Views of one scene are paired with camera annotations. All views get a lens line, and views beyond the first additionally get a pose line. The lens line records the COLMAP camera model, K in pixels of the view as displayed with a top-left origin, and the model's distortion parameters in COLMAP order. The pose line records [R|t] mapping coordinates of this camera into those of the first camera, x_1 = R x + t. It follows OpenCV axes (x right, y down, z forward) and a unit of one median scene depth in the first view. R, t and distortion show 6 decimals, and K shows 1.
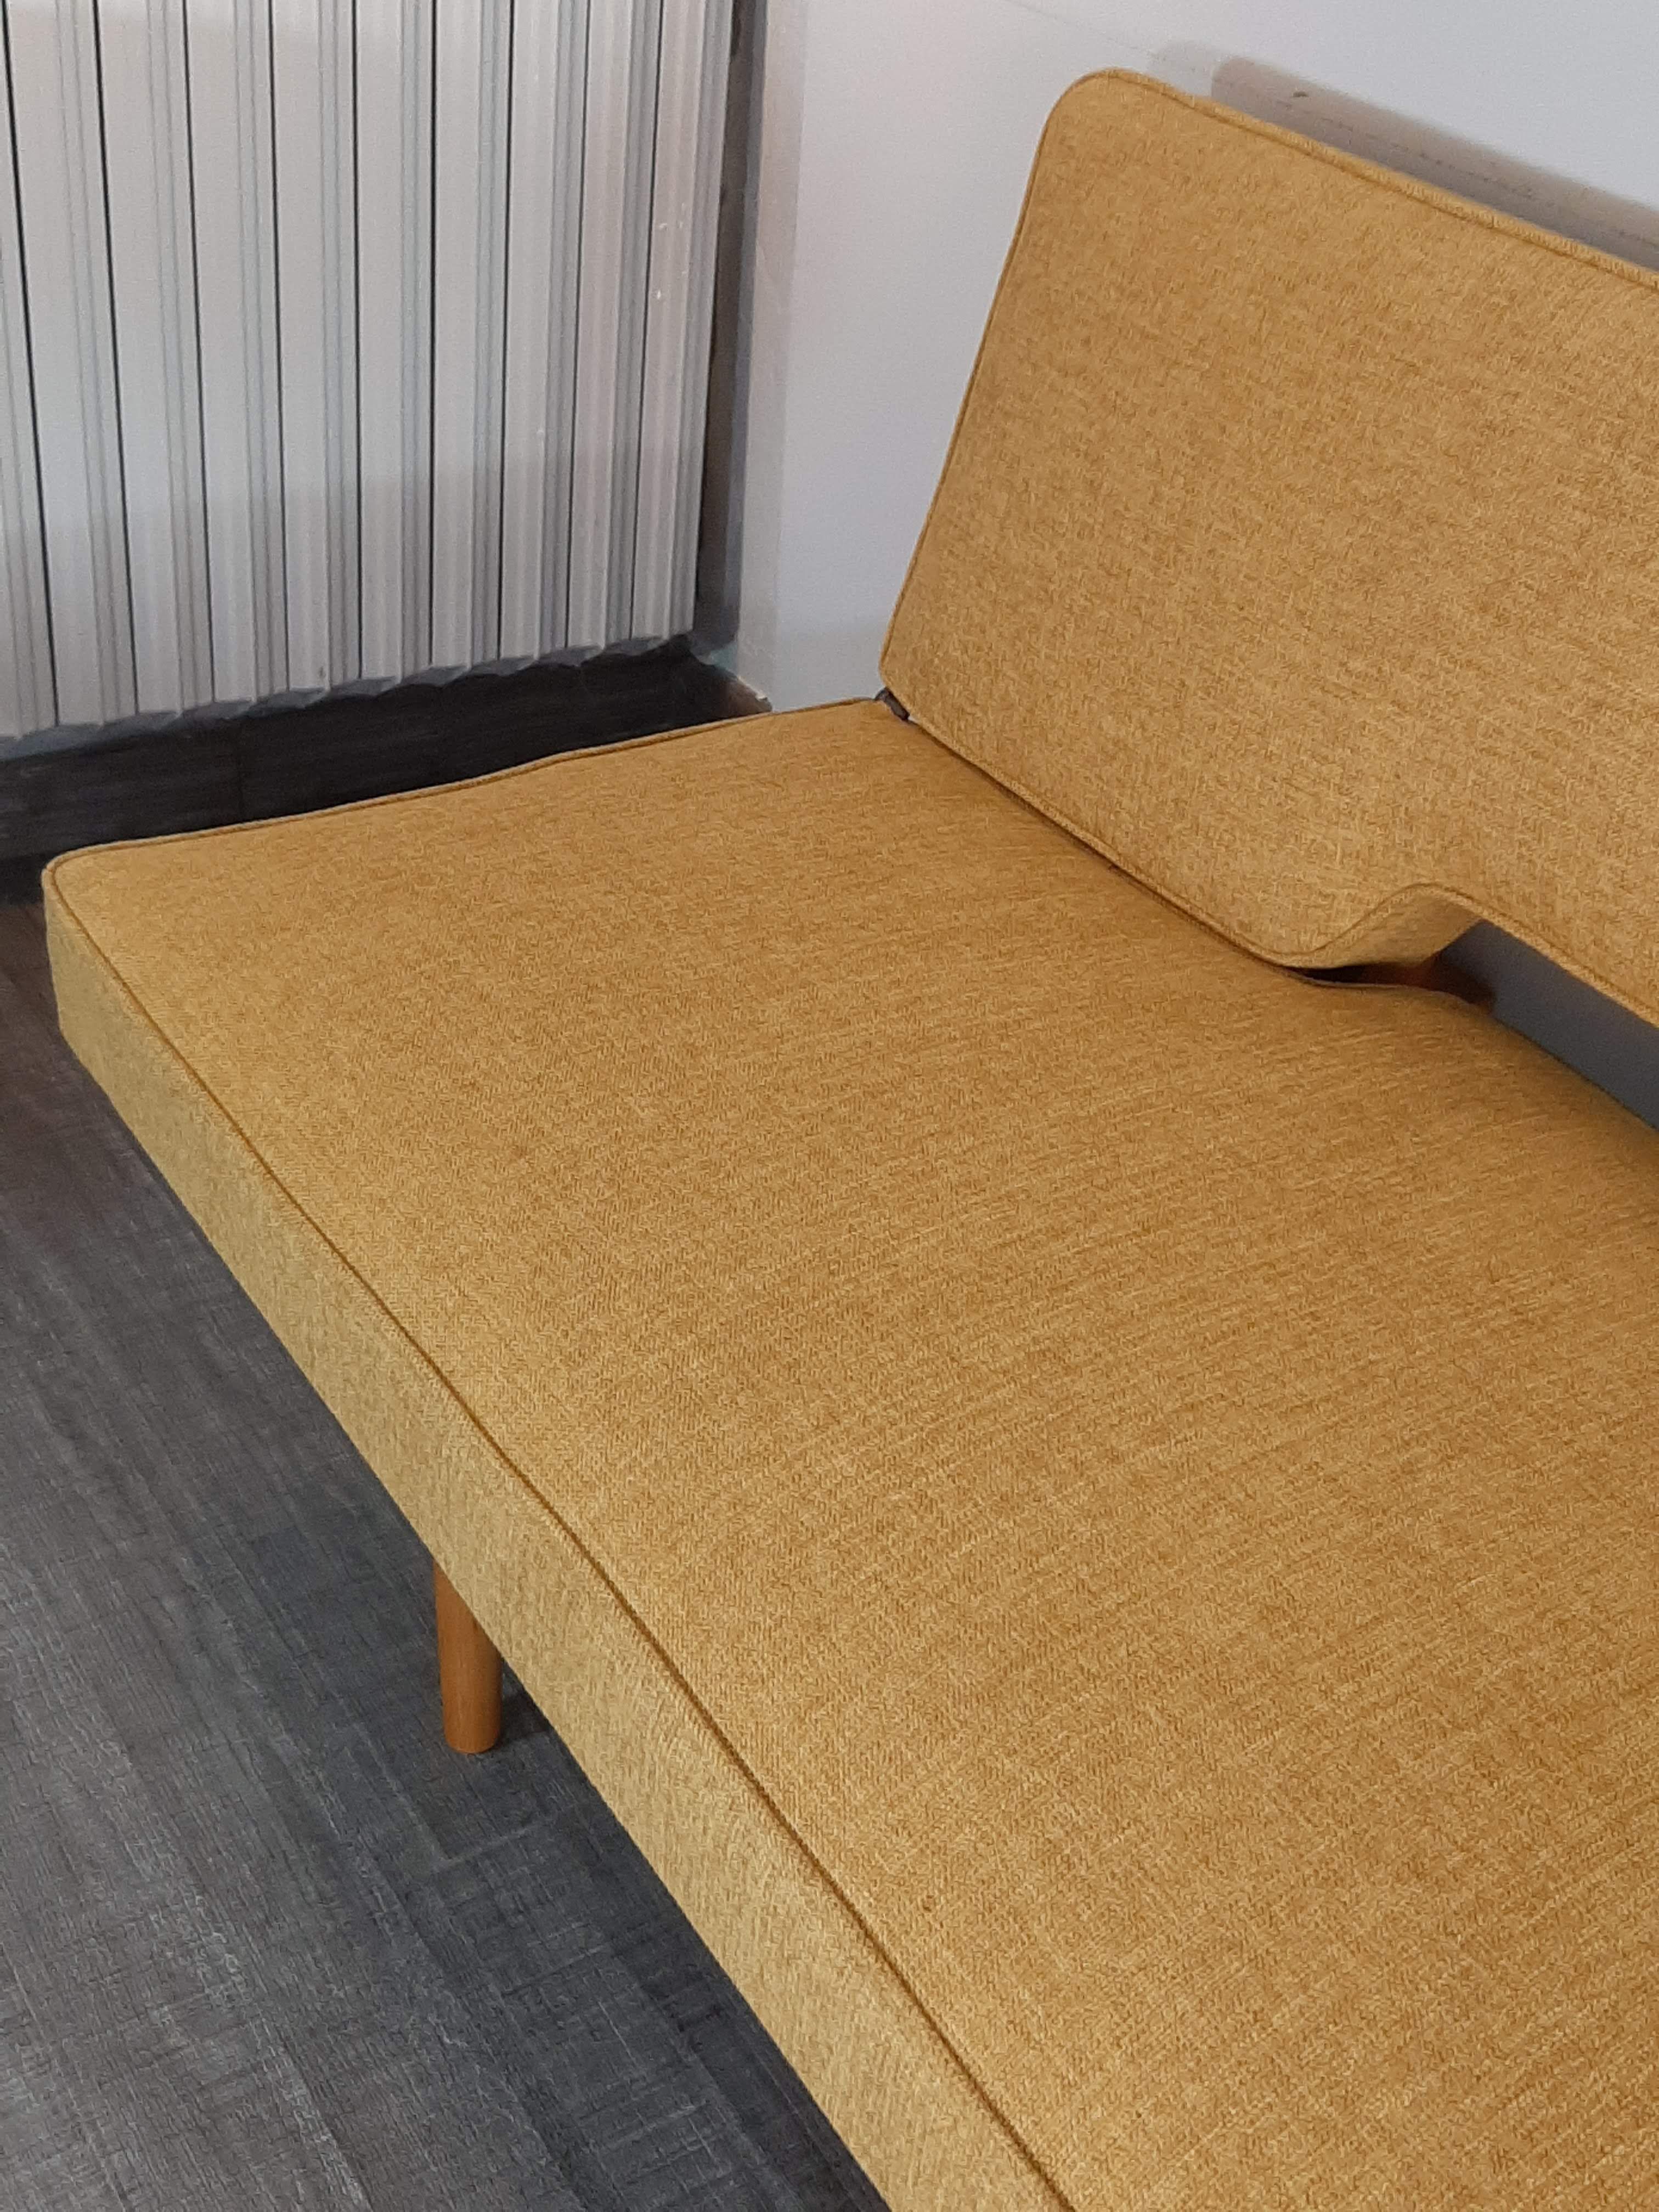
lens RADIAL K [[2644.5, 0, 839.8], [0, 2644.5, 1104.1], [0, 0, 1]] dist [0.187355, -0.554538]
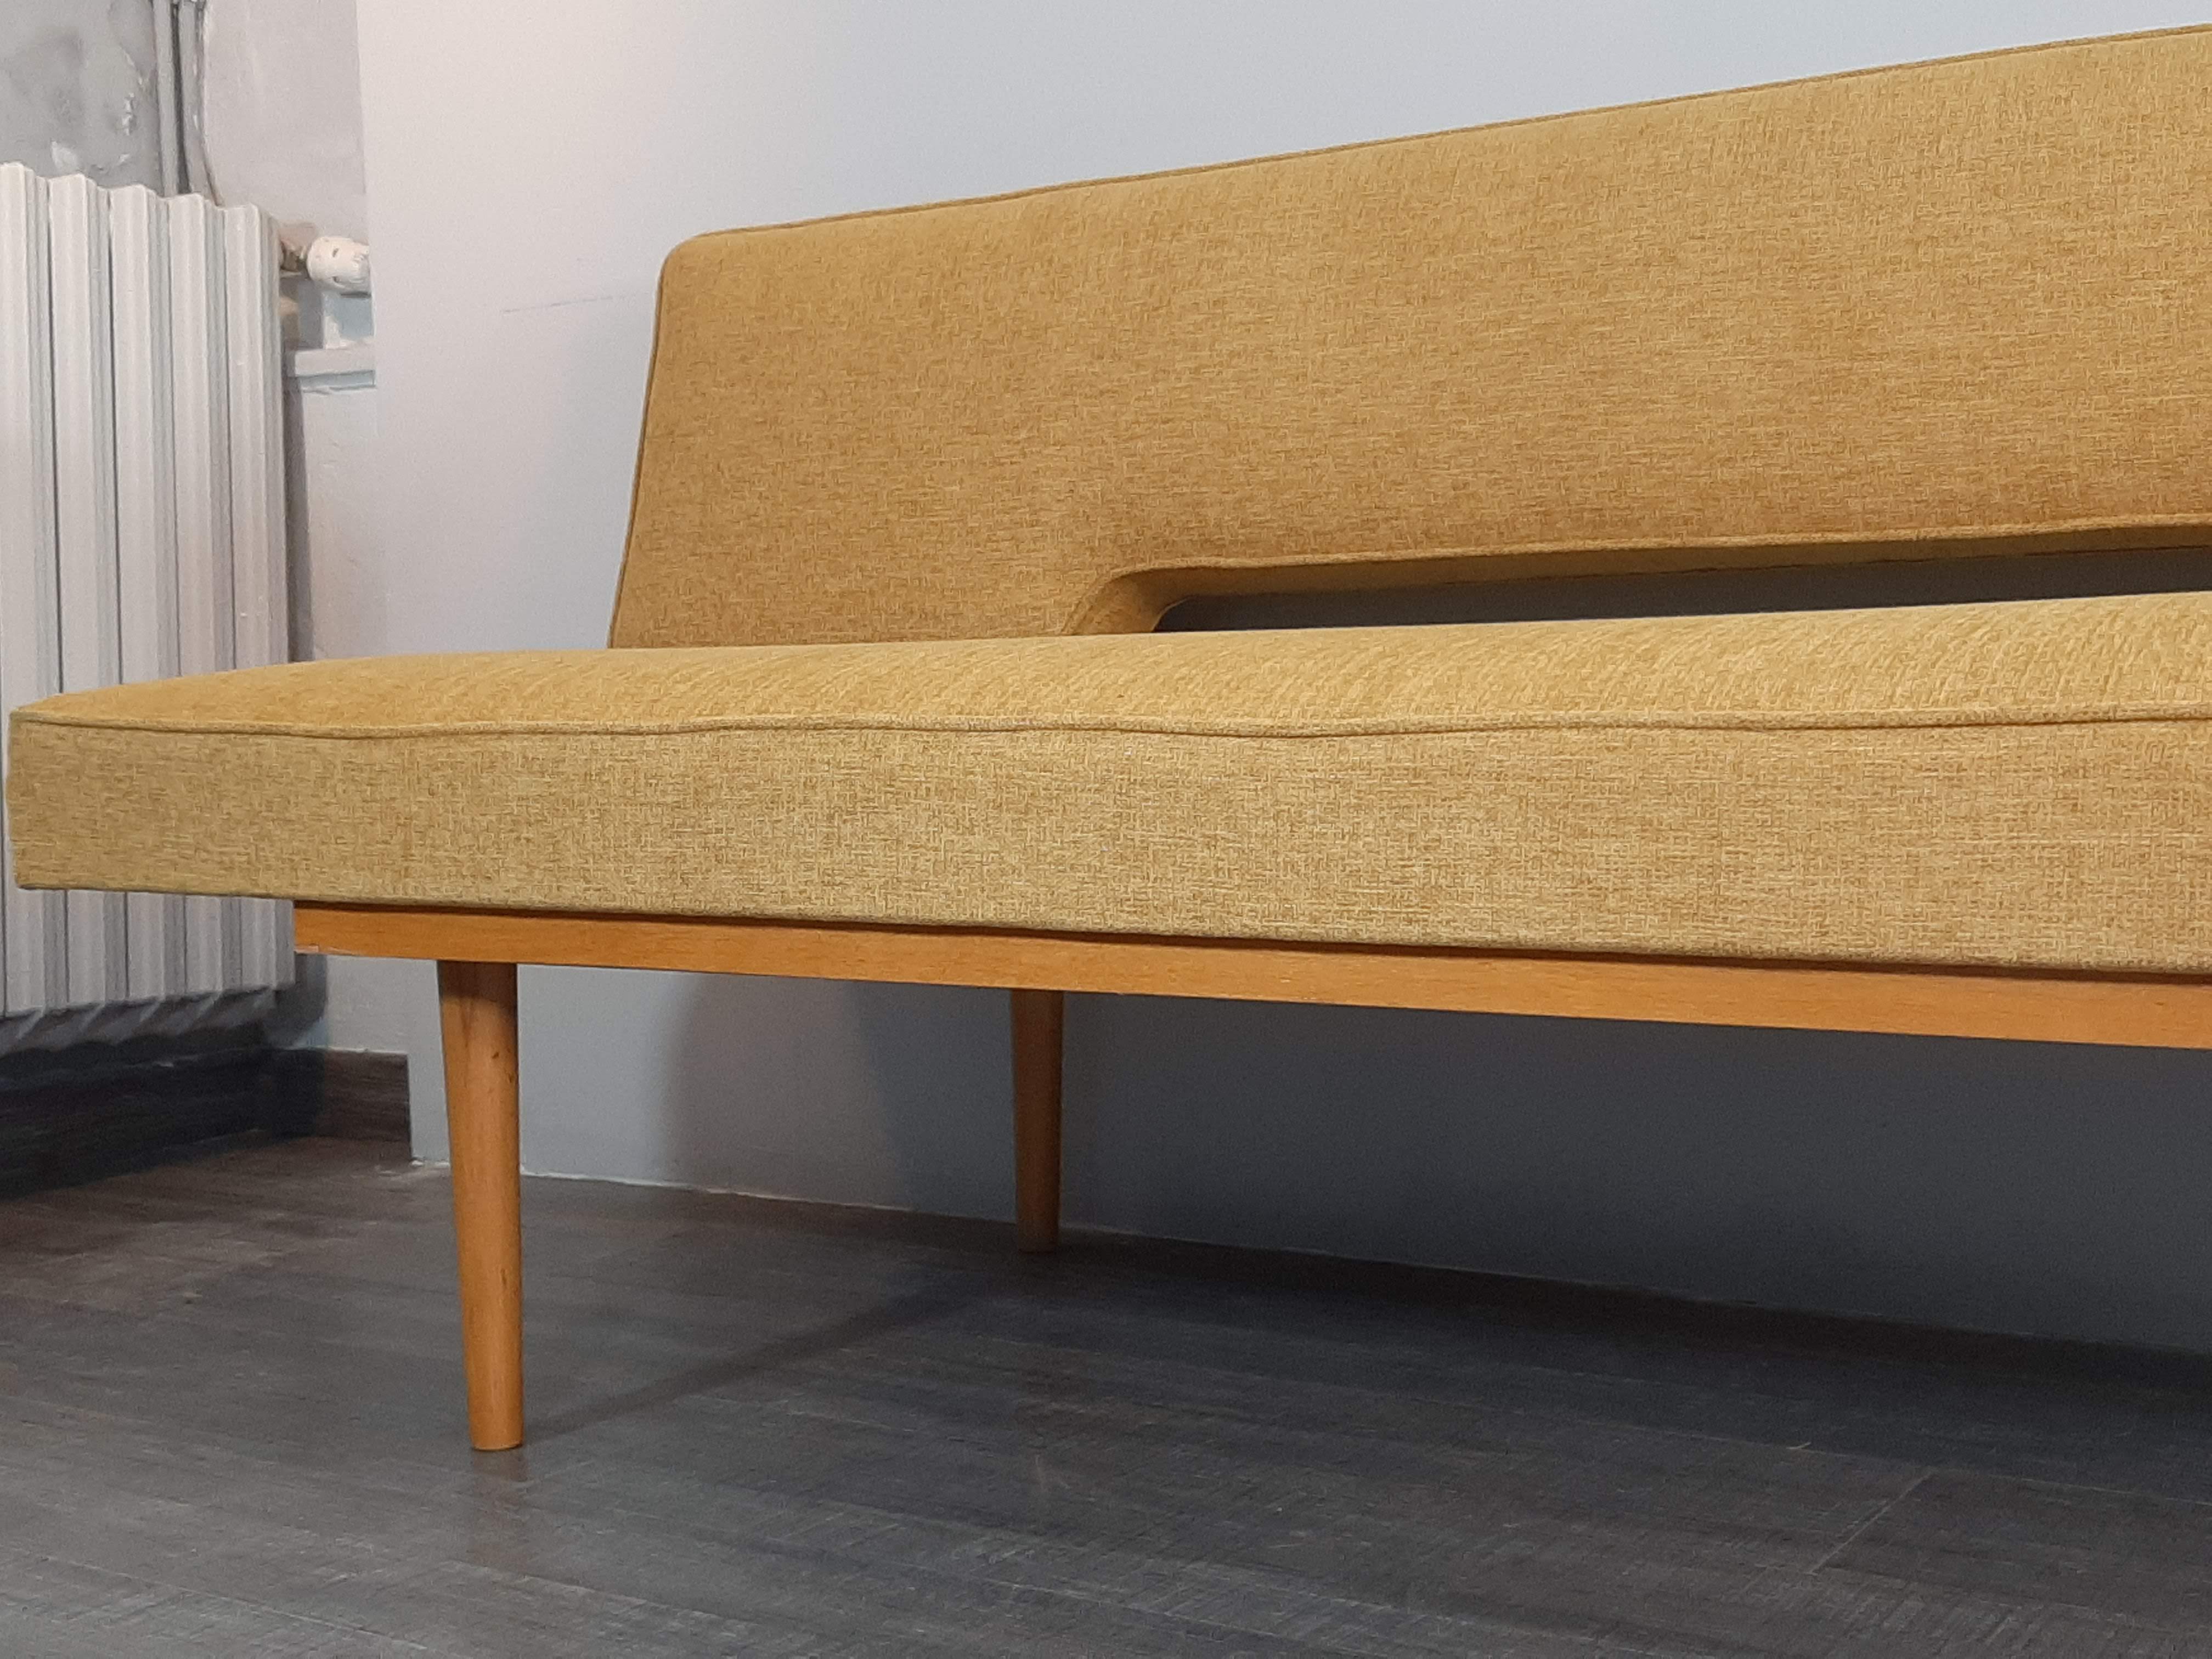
lens RADIAL K [[2828.2, 0, 1097.0], [0, 2828.2, 824.6], [0, 0, 1]] dist [0.212663, -0.635535]
pose [[0.907887, -0.116244, 0.402776, -0.386335], [0.303354, 0.845301, -0.439822, 0.660954], [-0.289340, 0.521492, 0.802701, -0.111424]]
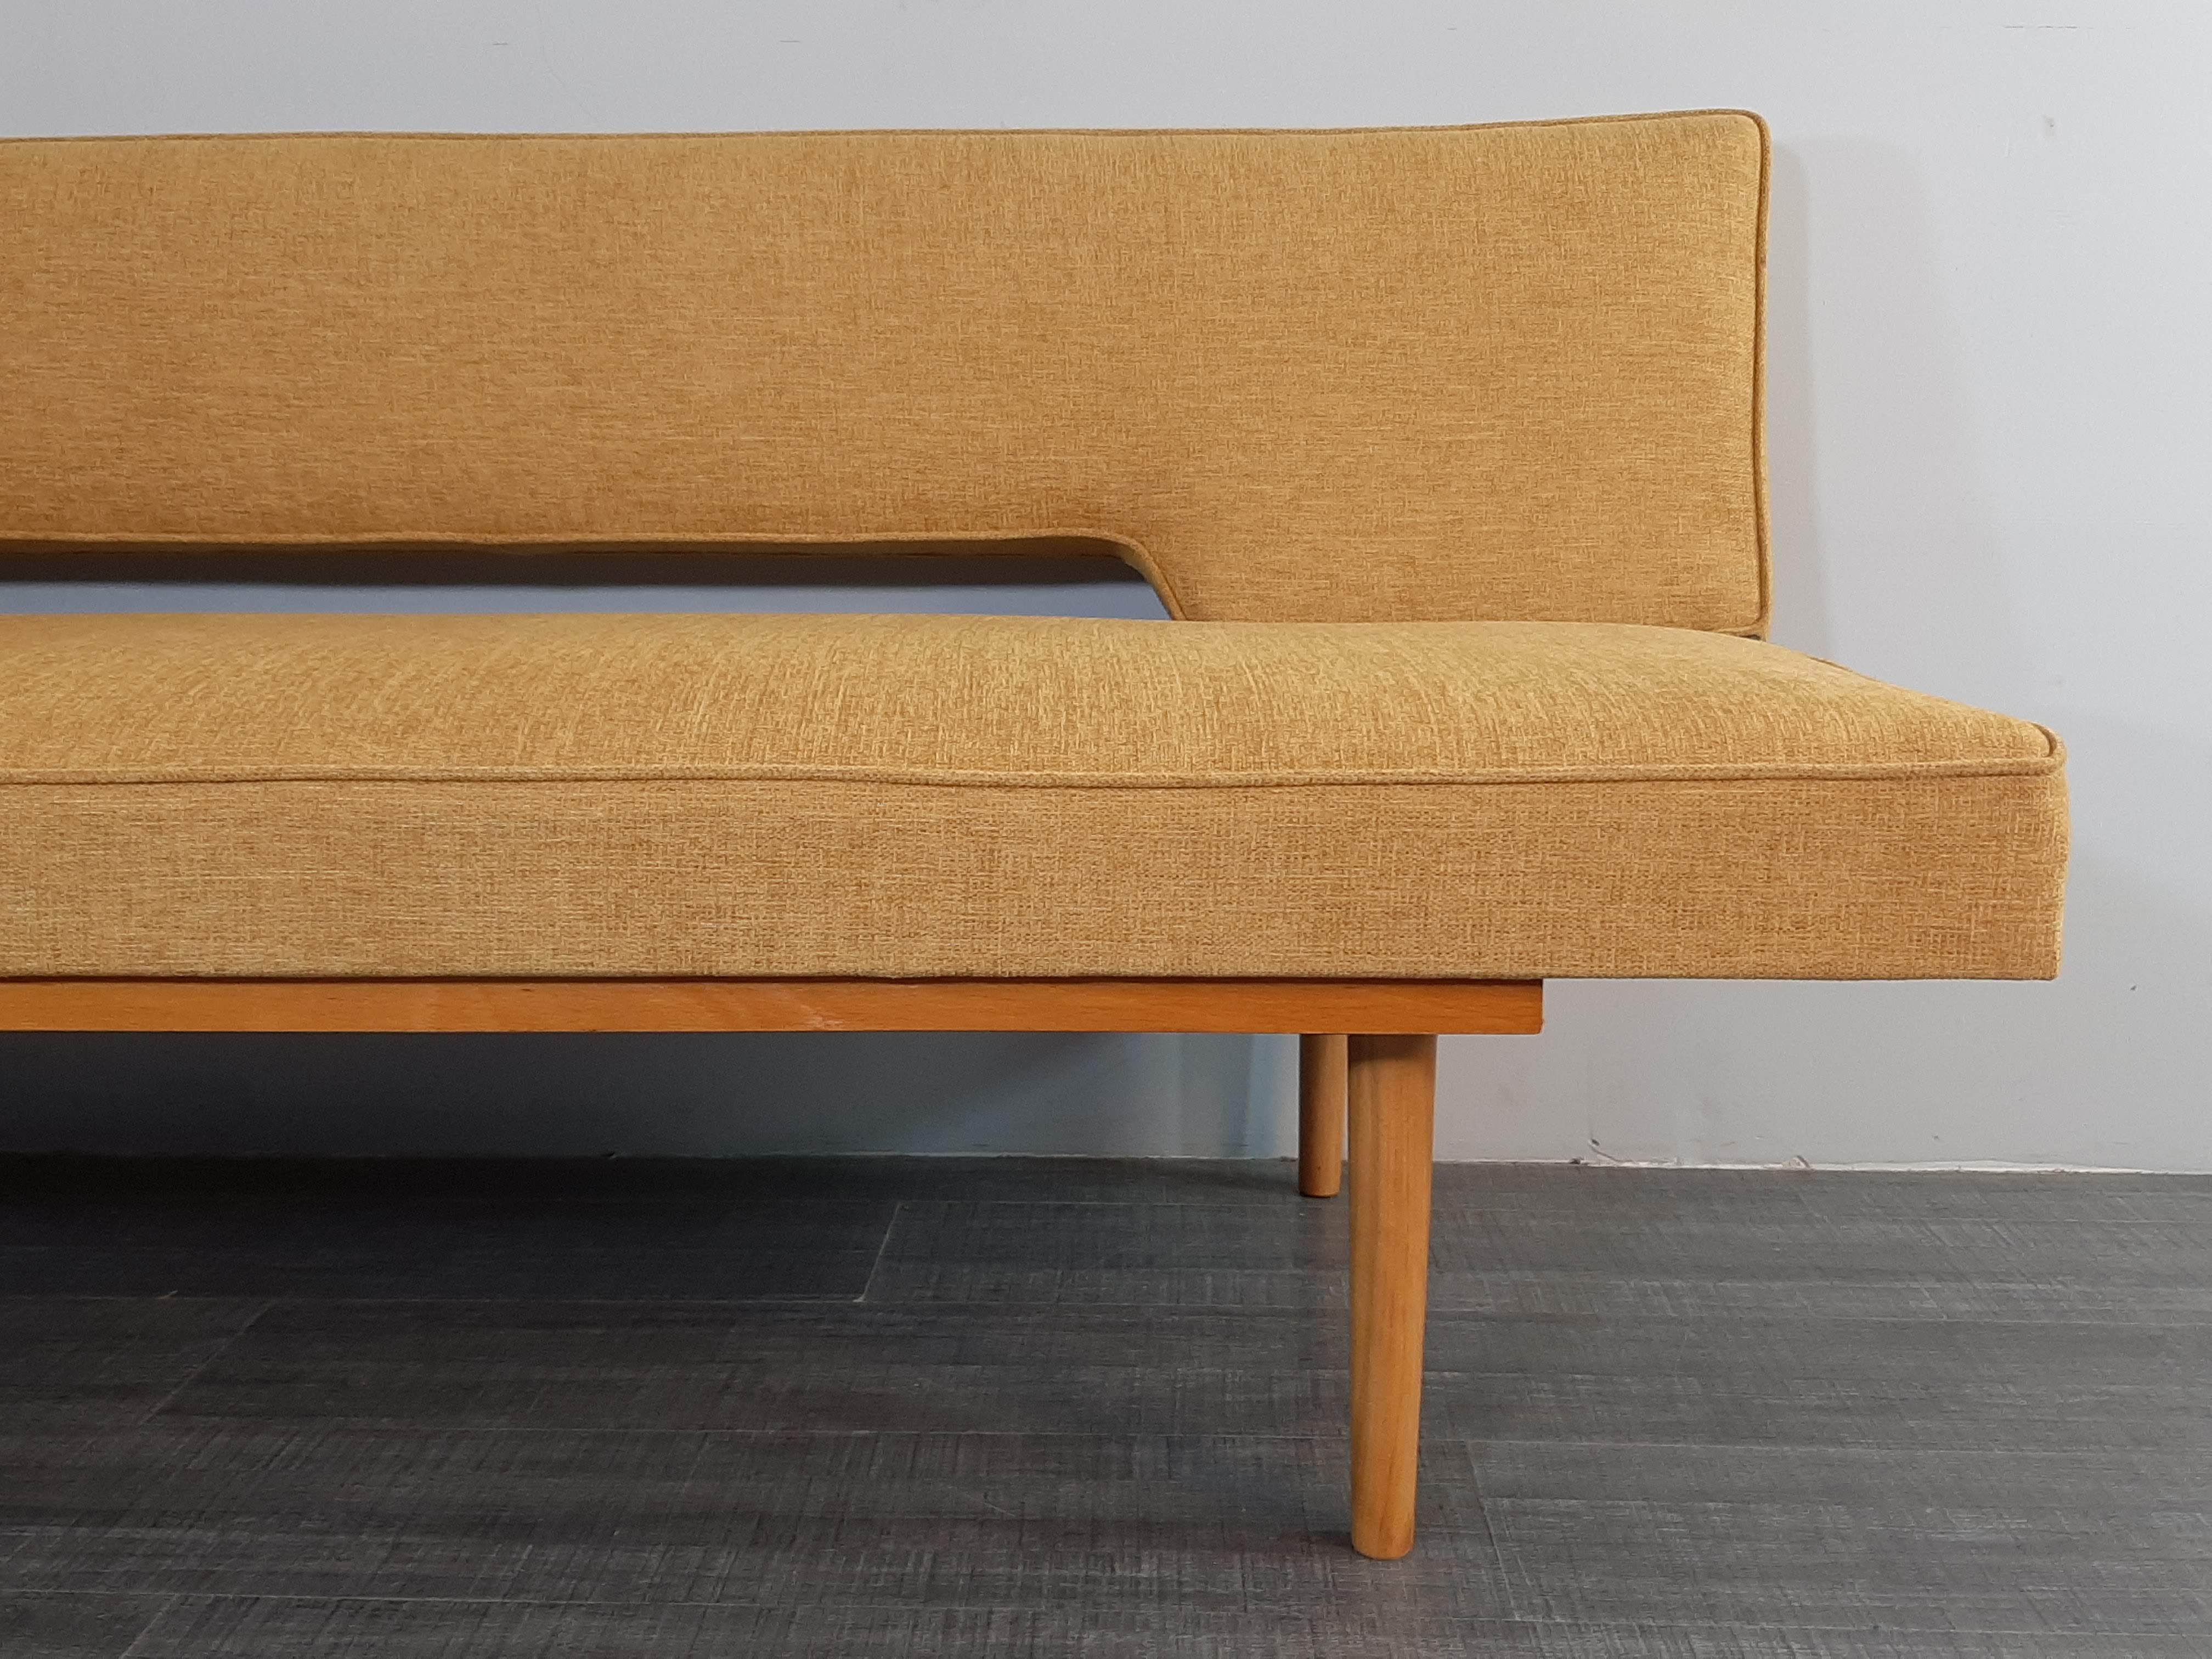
lens RADIAL K [[2255.3, 0, 1098.0], [0, 2255.3, 814.9], [0, 0, 1]] dist [0.126647, -0.302508]
pose [[0.574467, -0.195980, 0.794720, -0.273712], [0.494423, 0.856856, -0.146093, 0.636924], [-0.652329, 0.476854, 0.589133, -0.209212]]
